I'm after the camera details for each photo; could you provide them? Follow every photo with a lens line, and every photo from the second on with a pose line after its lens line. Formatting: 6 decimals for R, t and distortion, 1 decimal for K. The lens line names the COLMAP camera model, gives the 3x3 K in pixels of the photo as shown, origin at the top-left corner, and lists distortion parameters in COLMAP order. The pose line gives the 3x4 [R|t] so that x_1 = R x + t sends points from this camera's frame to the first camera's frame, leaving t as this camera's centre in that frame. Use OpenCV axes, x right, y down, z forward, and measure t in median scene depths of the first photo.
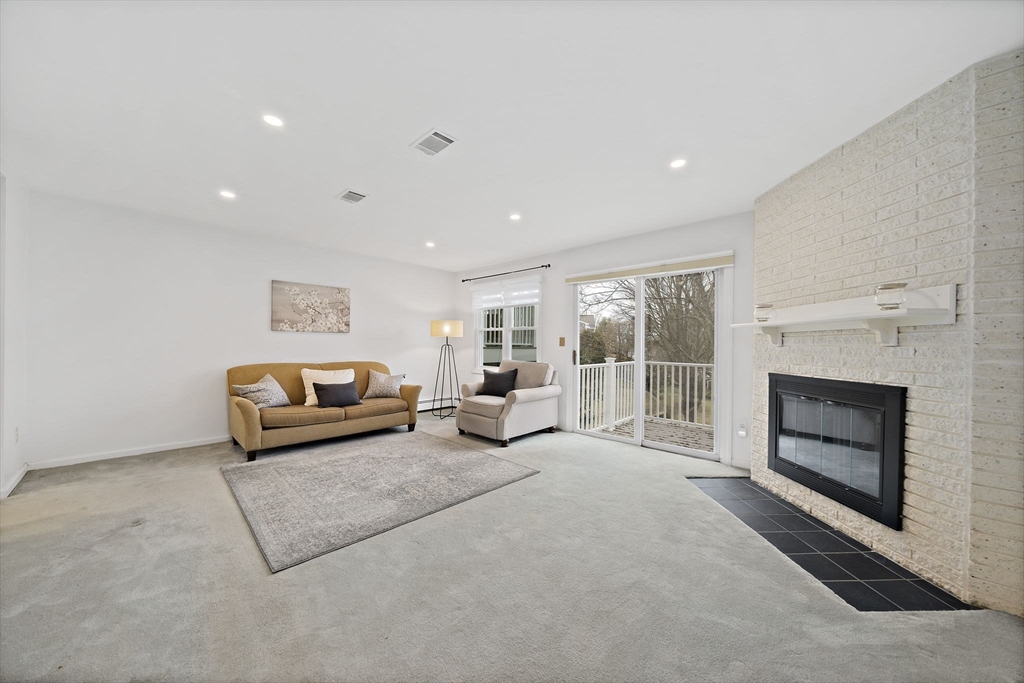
lens RADIAL K [[355.2, 0, 512.8], [0, 355.2, 344.6], [0, 0, 1]] dist [-0.004984, -0.000267]
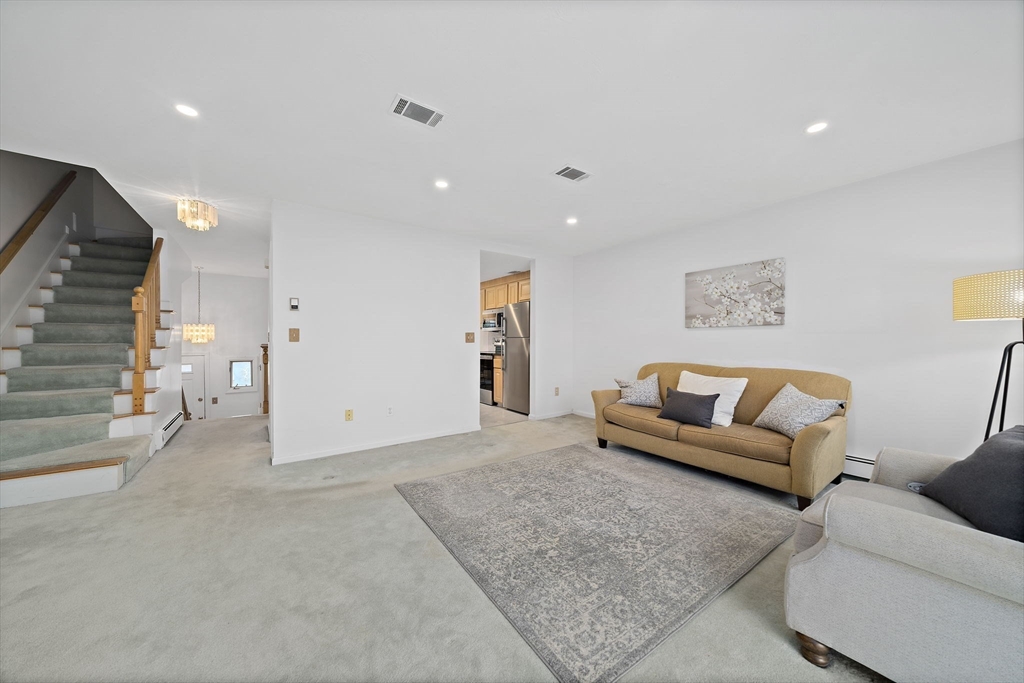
lens RADIAL K [[355.2, 0, 516.1], [0, 355.2, 342.9], [0, 0, 1]] dist [-0.004984, -0.000267]
pose [[-0.188891, -0.005148, -0.981984, 0.301432], [-0.003129, 0.999984, -0.004641, 0.005226], [0.981993, 0.002196, -0.188905, 0.705873]]
